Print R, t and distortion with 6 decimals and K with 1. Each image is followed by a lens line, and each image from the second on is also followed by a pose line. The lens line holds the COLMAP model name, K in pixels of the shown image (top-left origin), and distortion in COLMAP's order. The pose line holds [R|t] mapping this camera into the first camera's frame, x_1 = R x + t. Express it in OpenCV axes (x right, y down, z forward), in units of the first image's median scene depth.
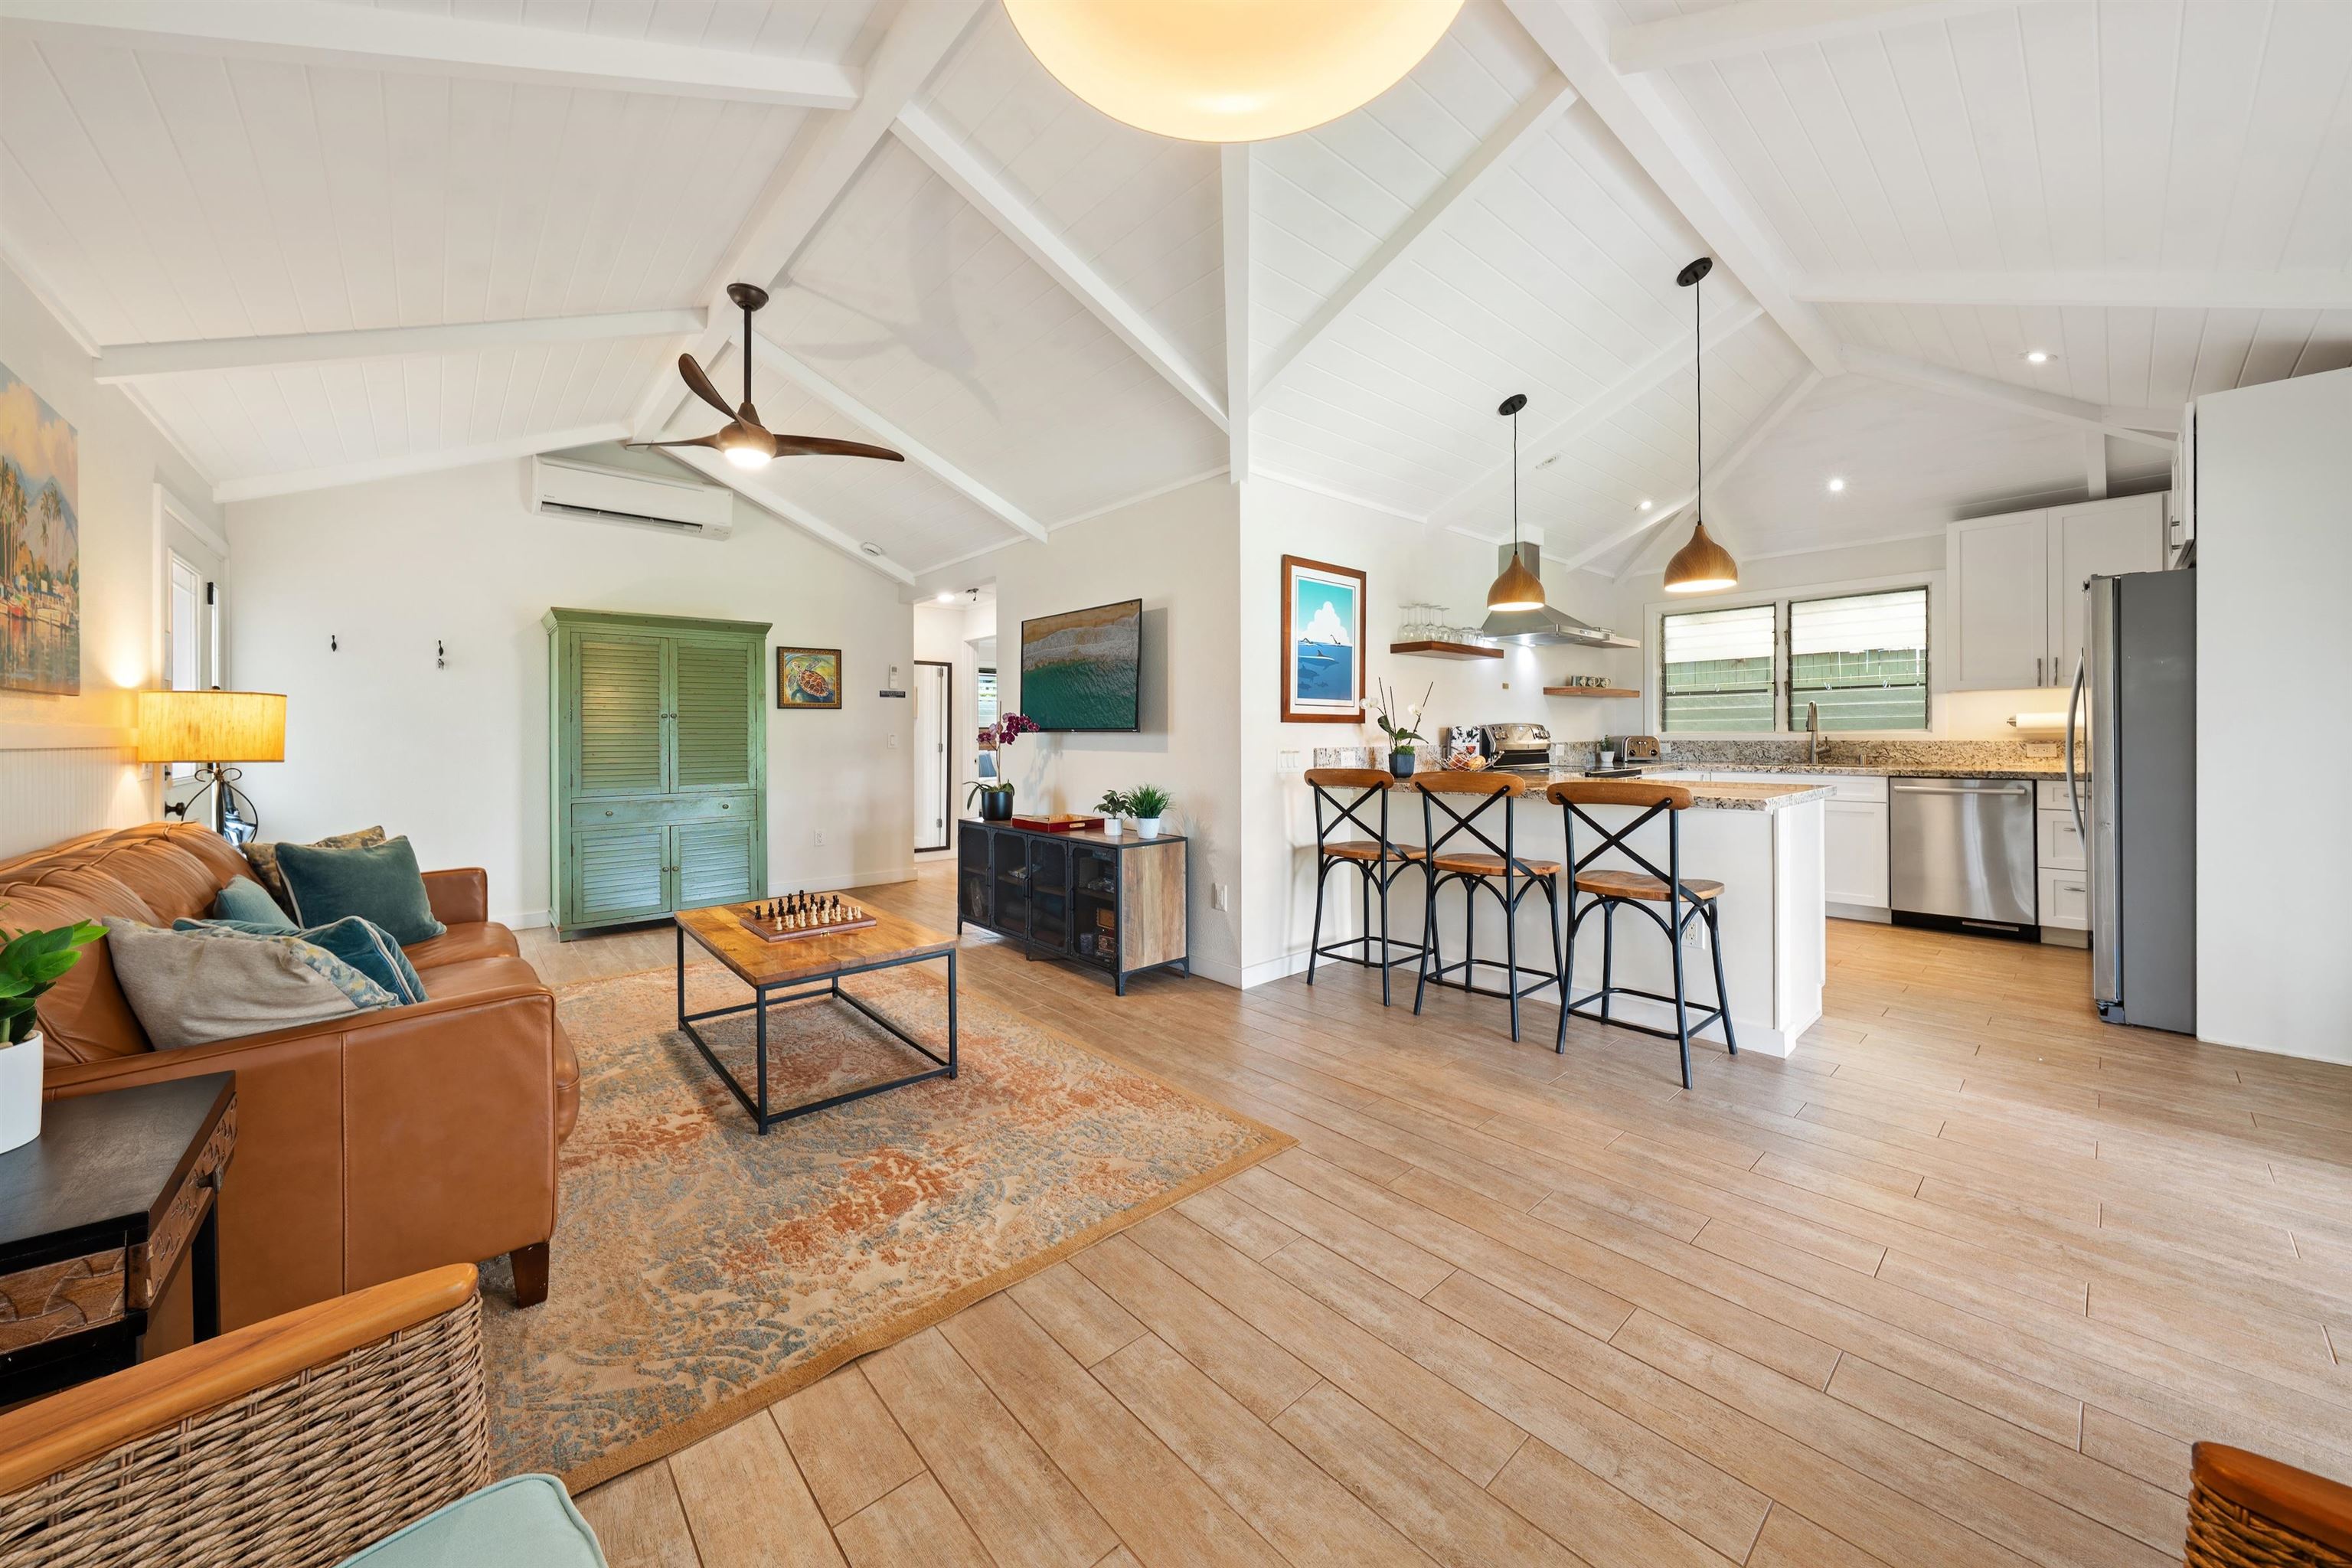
lens RADIAL K [[834.3, 0, 1191.5], [0, 834.3, 734.9], [0, 0, 1]] dist [-0.000294, -0.000025]
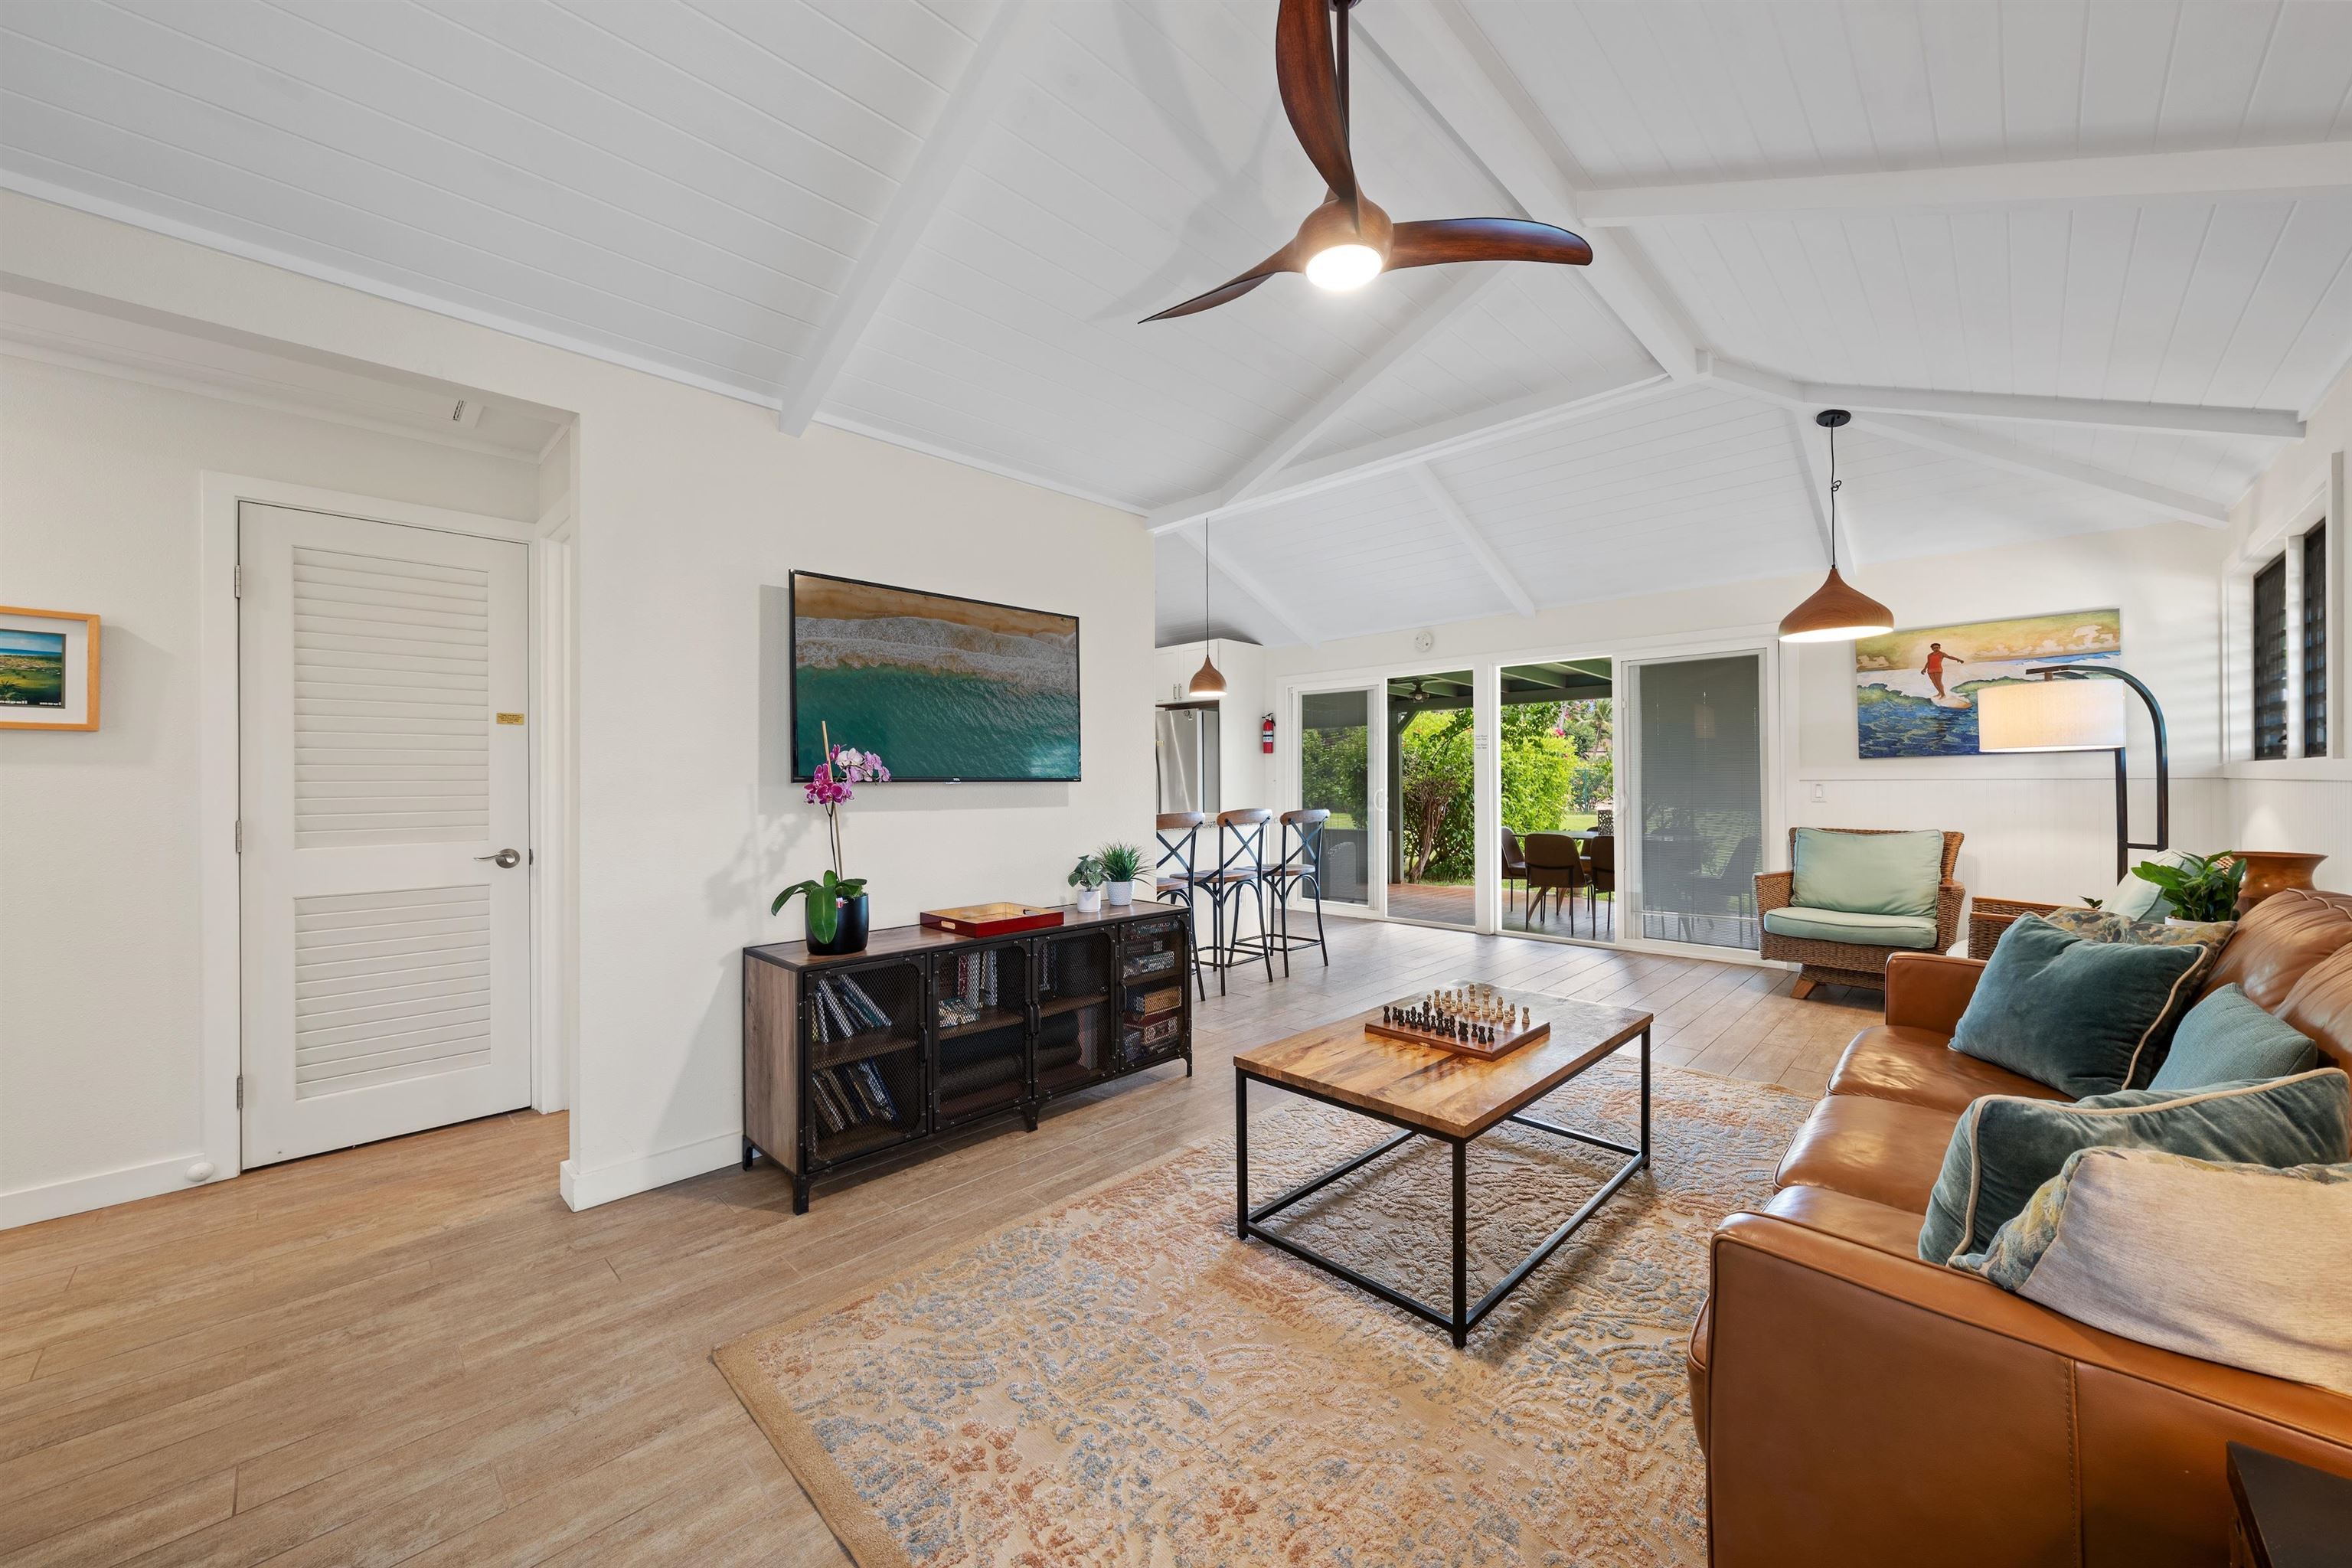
lens RADIAL K [[868.7, 0, 1167.9], [0, 868.7, 776.8], [0, 0, 1]] dist [-0.000331, -0.000016]
pose [[-0.050730, 0.008903, 0.998673, -0.778652], [0.010921, 0.999905, -0.008359, 0.000205], [-0.998653, 0.010482, -0.050822, 0.819225]]
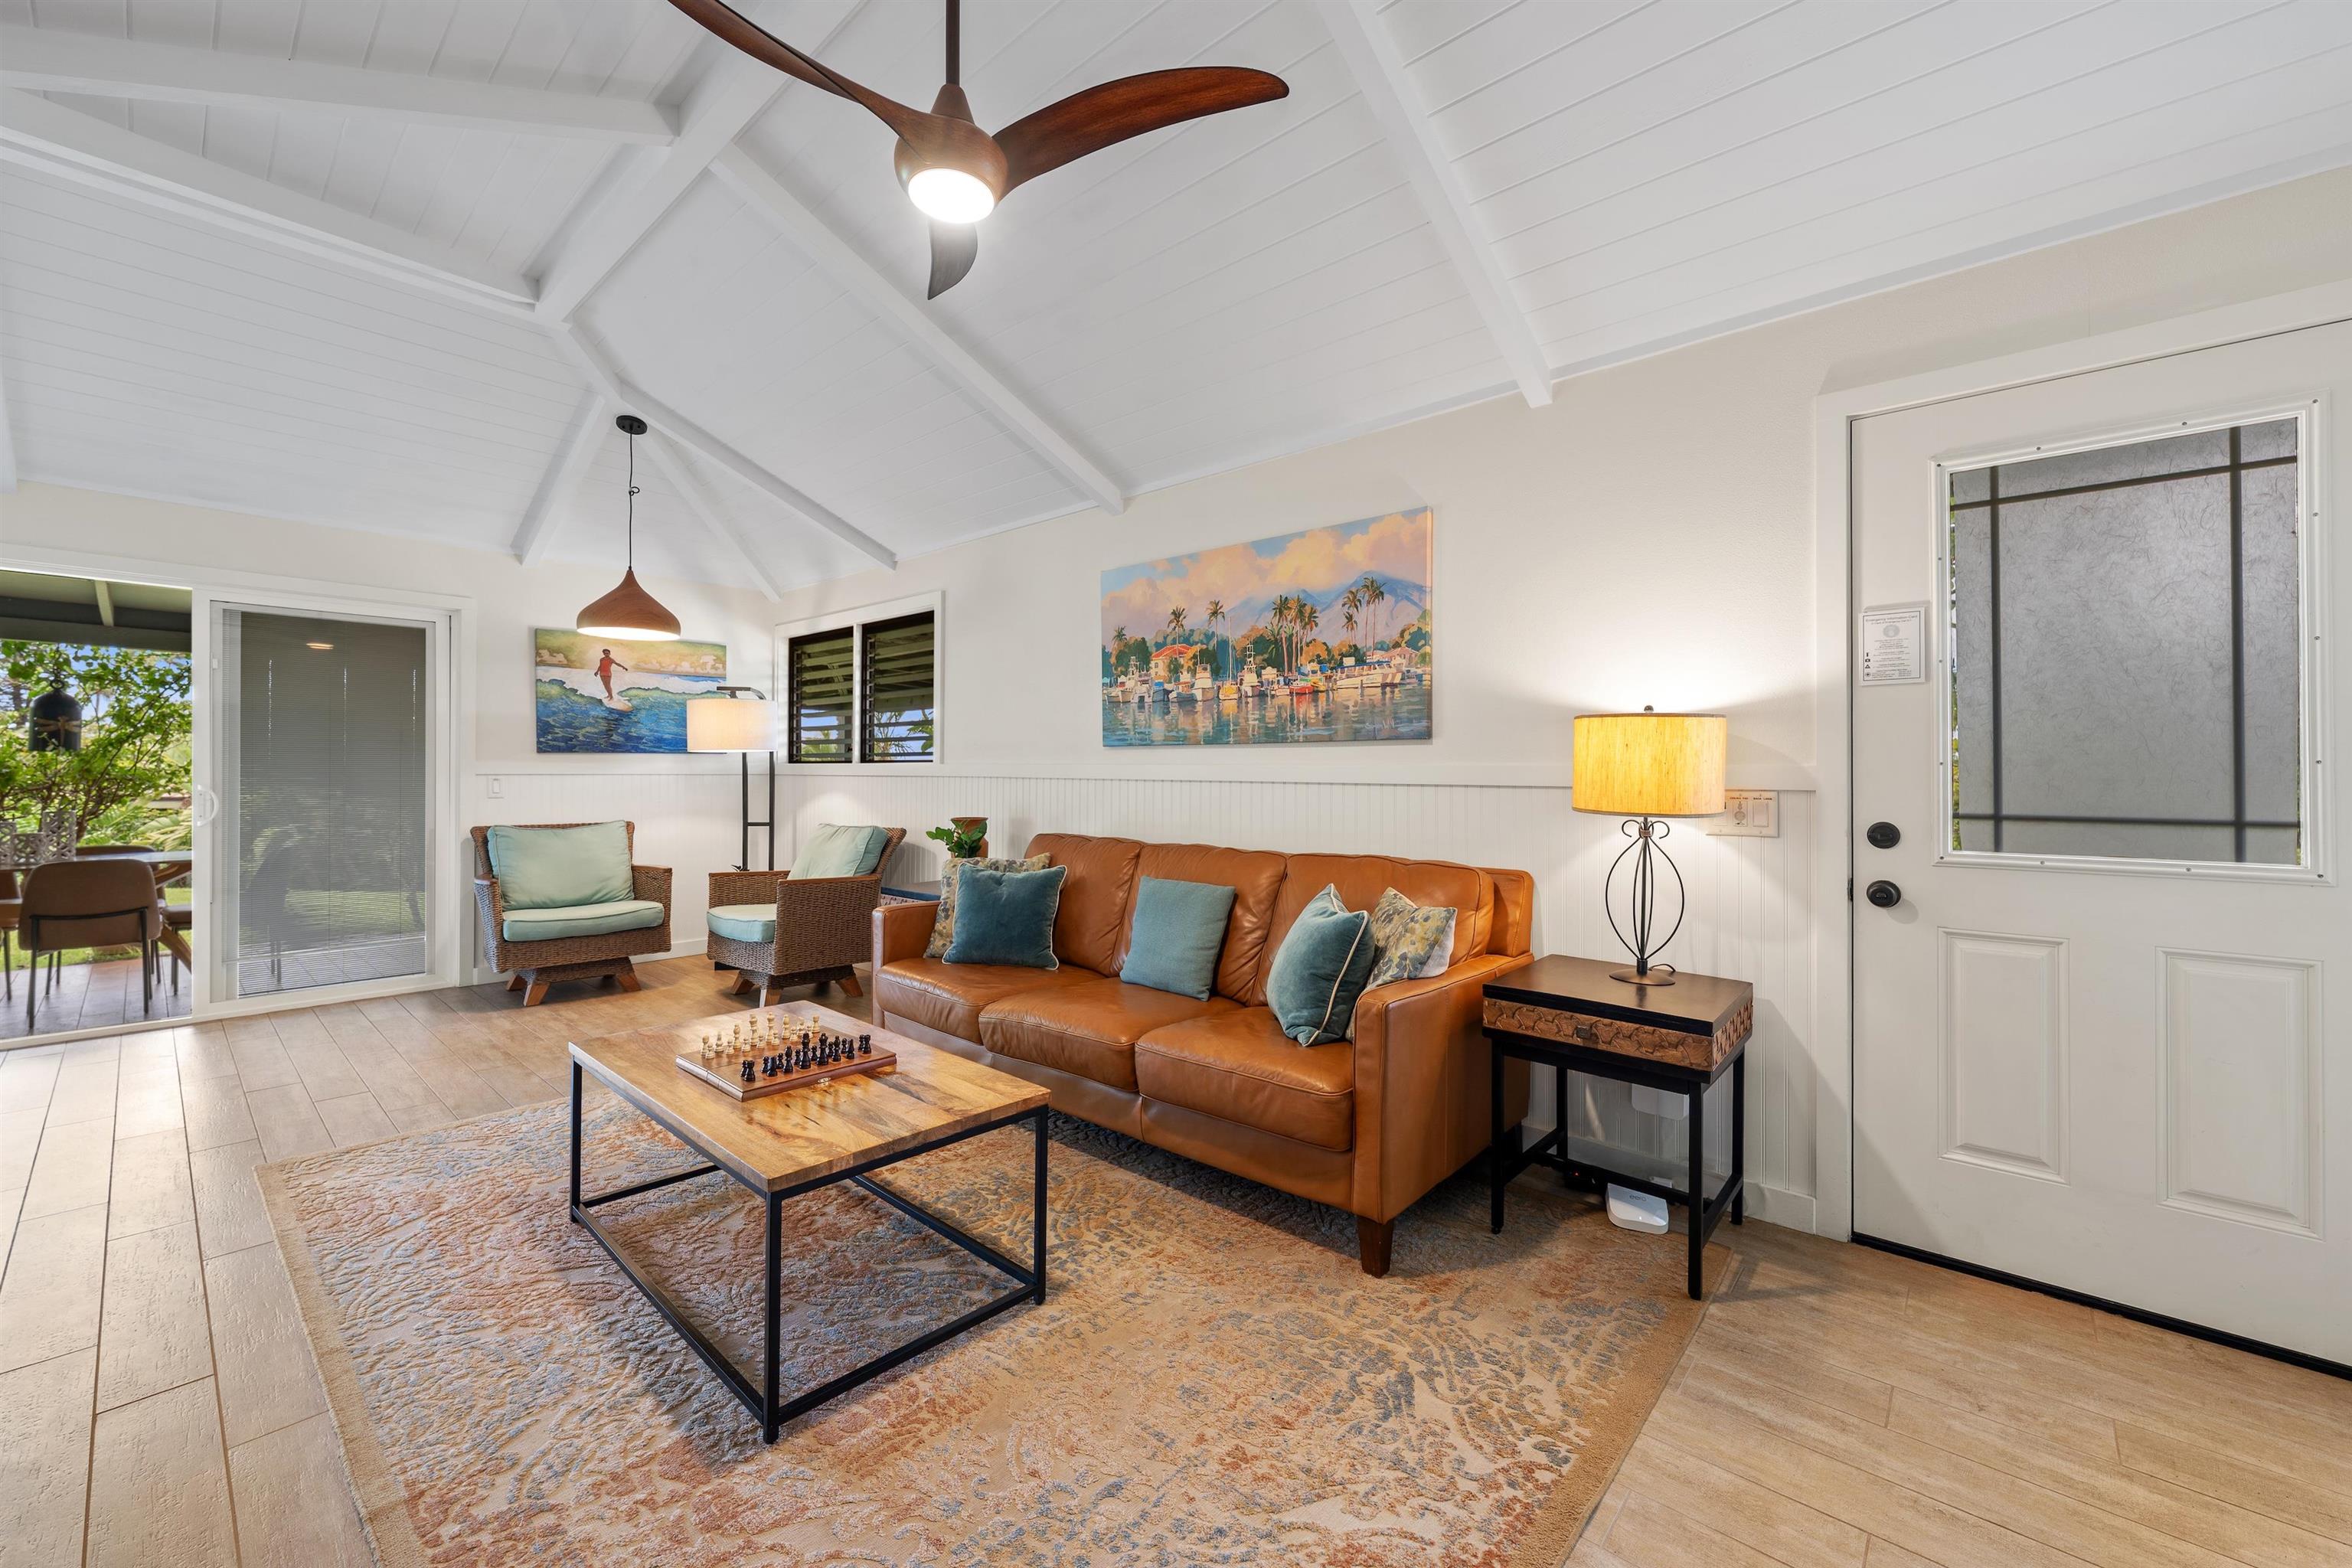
lens RADIAL K [[925.5, 0, 1186.8], [0, 925.5, 770.2], [0, 0, 1]] dist [0.000375, -0.000111]
pose [[-0.994370, 0.000296, -0.105967, -0.436364], [0.000132, 0.999999, 0.001553, -0.002312], [0.105967, 0.001530, -0.994368, 1.105524]]
